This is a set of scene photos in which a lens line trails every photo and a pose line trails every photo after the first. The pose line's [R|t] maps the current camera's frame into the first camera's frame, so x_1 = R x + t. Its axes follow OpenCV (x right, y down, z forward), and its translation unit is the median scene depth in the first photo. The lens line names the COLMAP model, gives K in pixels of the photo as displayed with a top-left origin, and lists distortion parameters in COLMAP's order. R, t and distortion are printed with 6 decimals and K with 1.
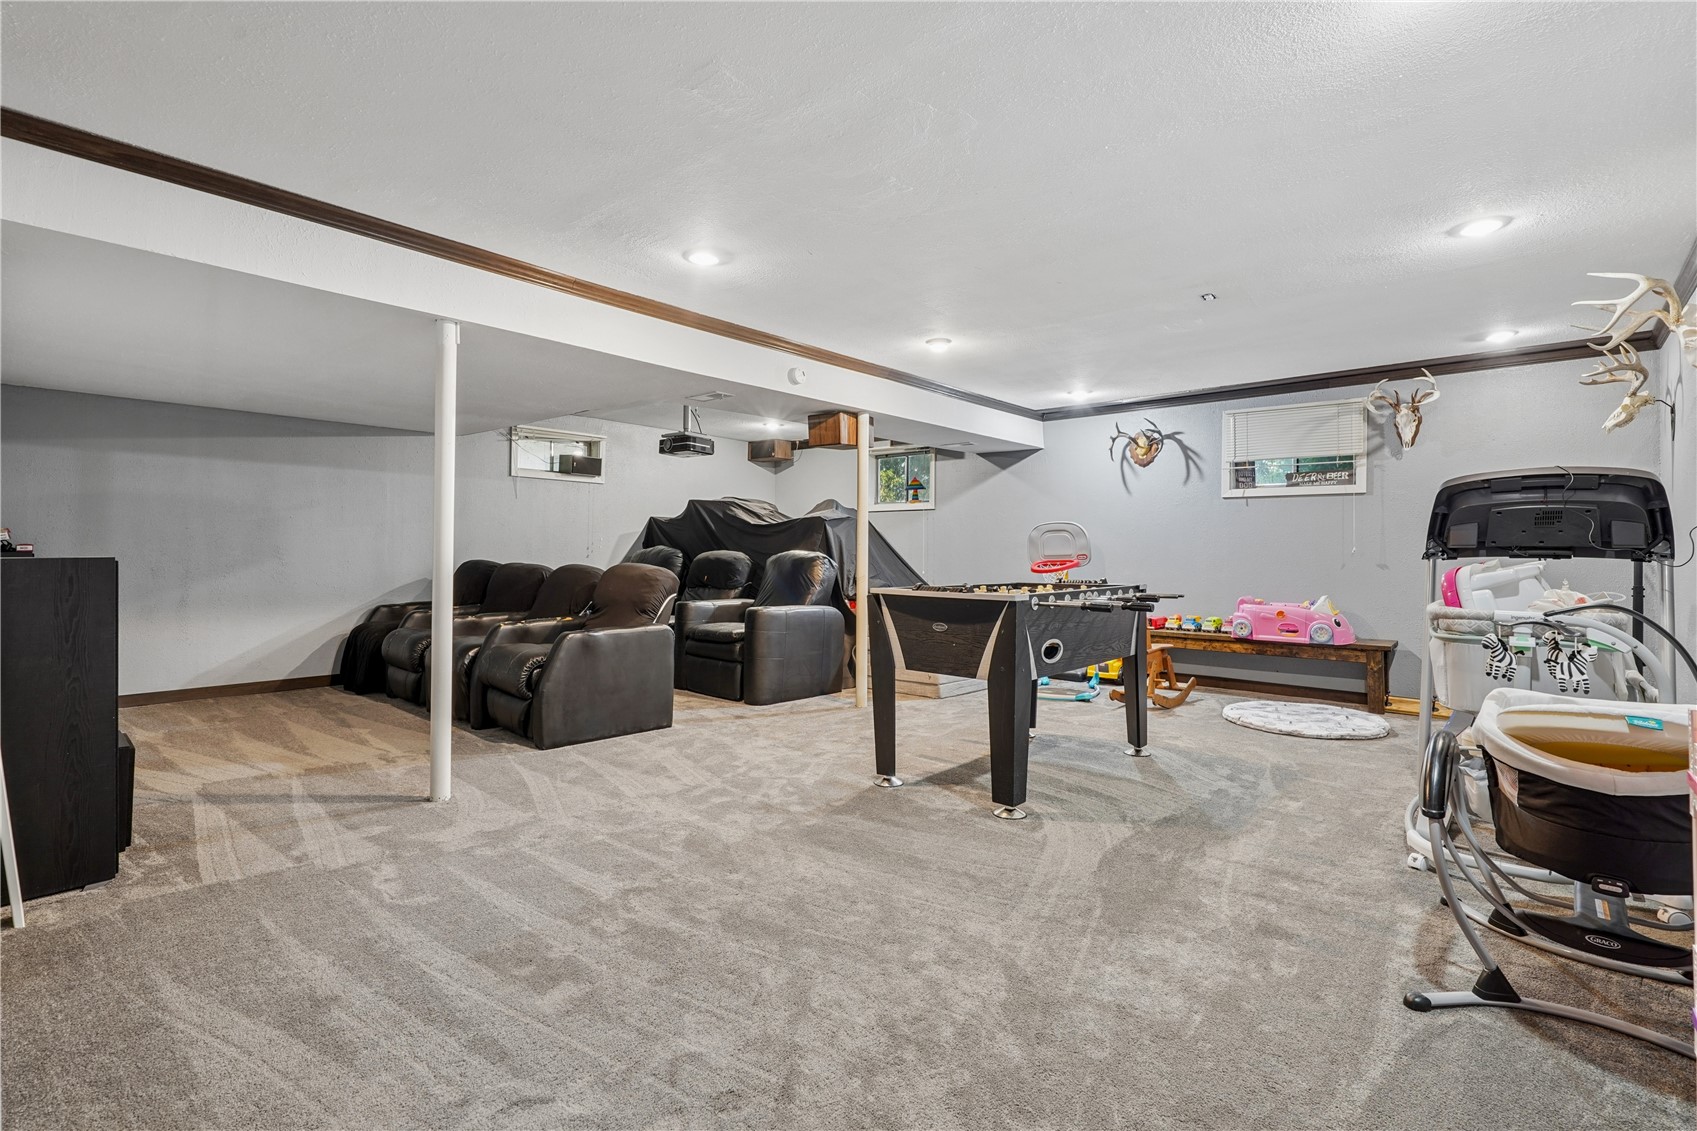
lens RADIAL K [[786.1, 0, 841.2], [0, 786.1, 560.2], [0, 0, 1]] dist [0.003494, 0.000591]
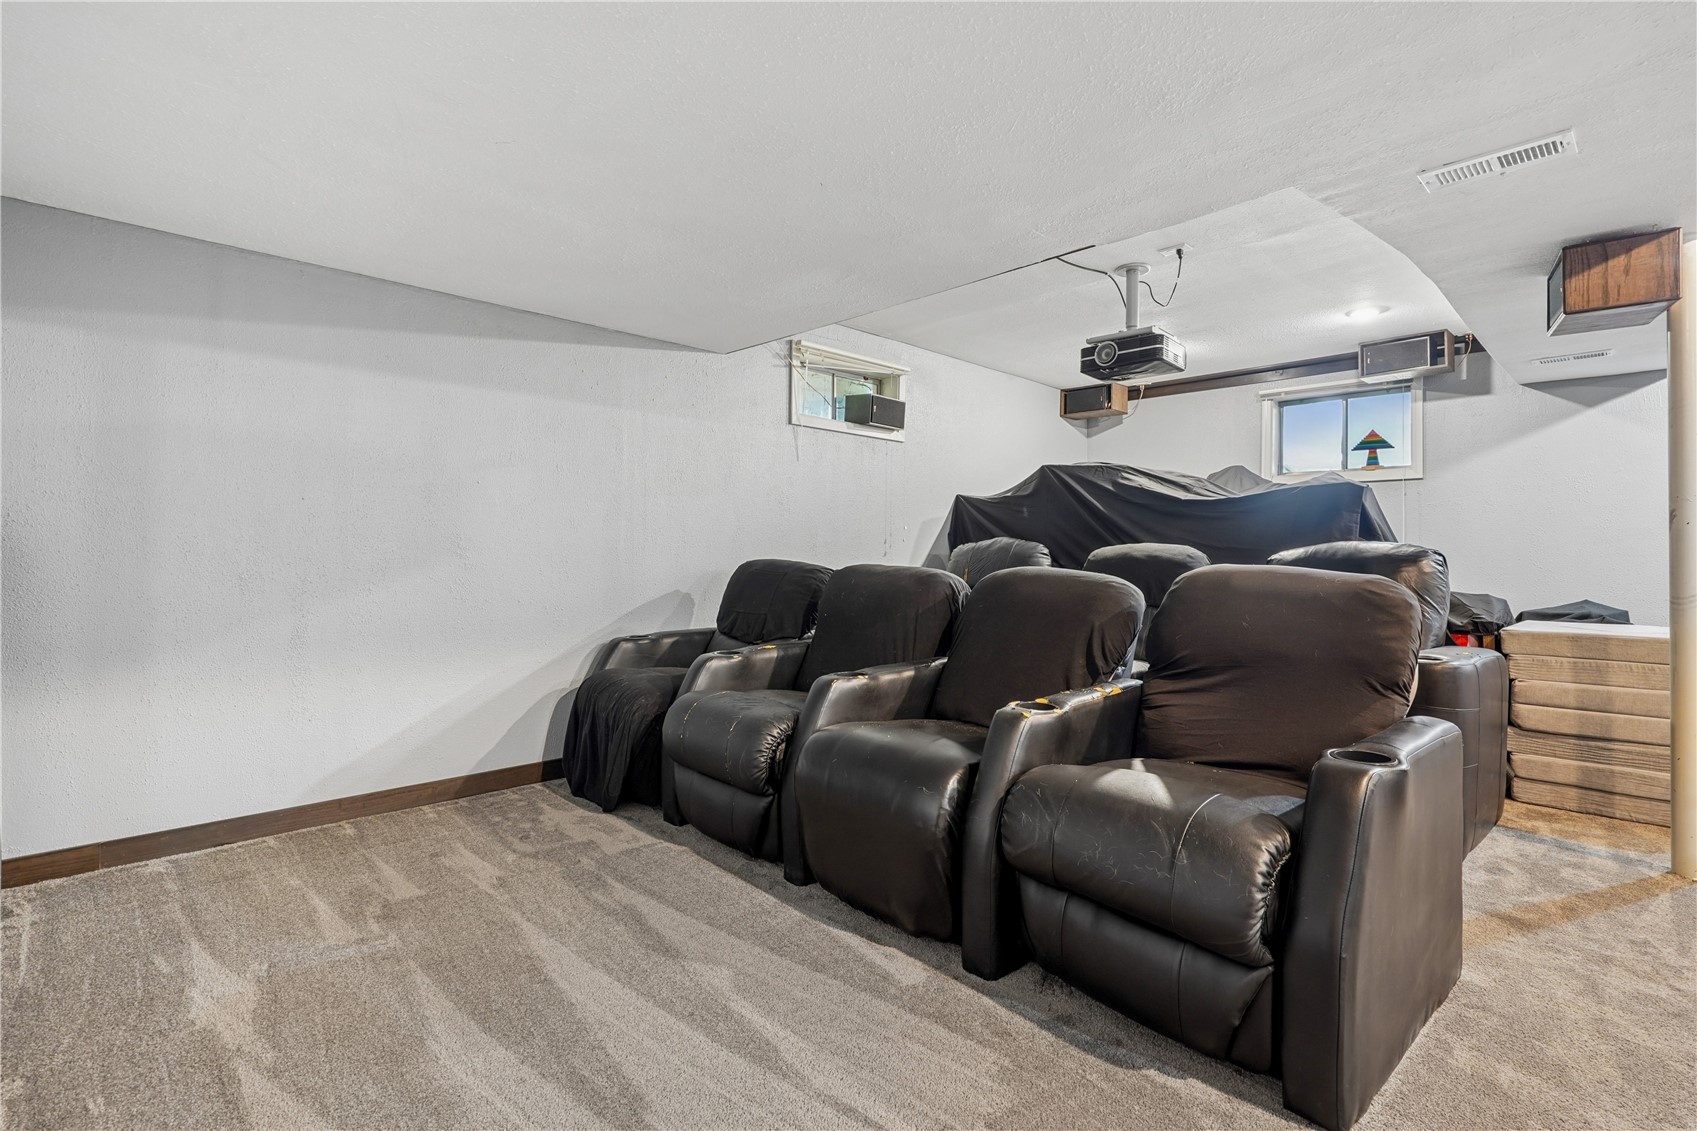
lens RADIAL K [[782.8, 0, 845.5], [0, 782.8, 570.0], [0, 0, 1]] dist [0.001603, 0.000098]
pose [[0.997998, 0.000369, -0.063241, -0.328221], [0.000410, 0.999924, 0.012310, 0.000469], [0.063240, -0.012311, 0.997922, 0.376946]]
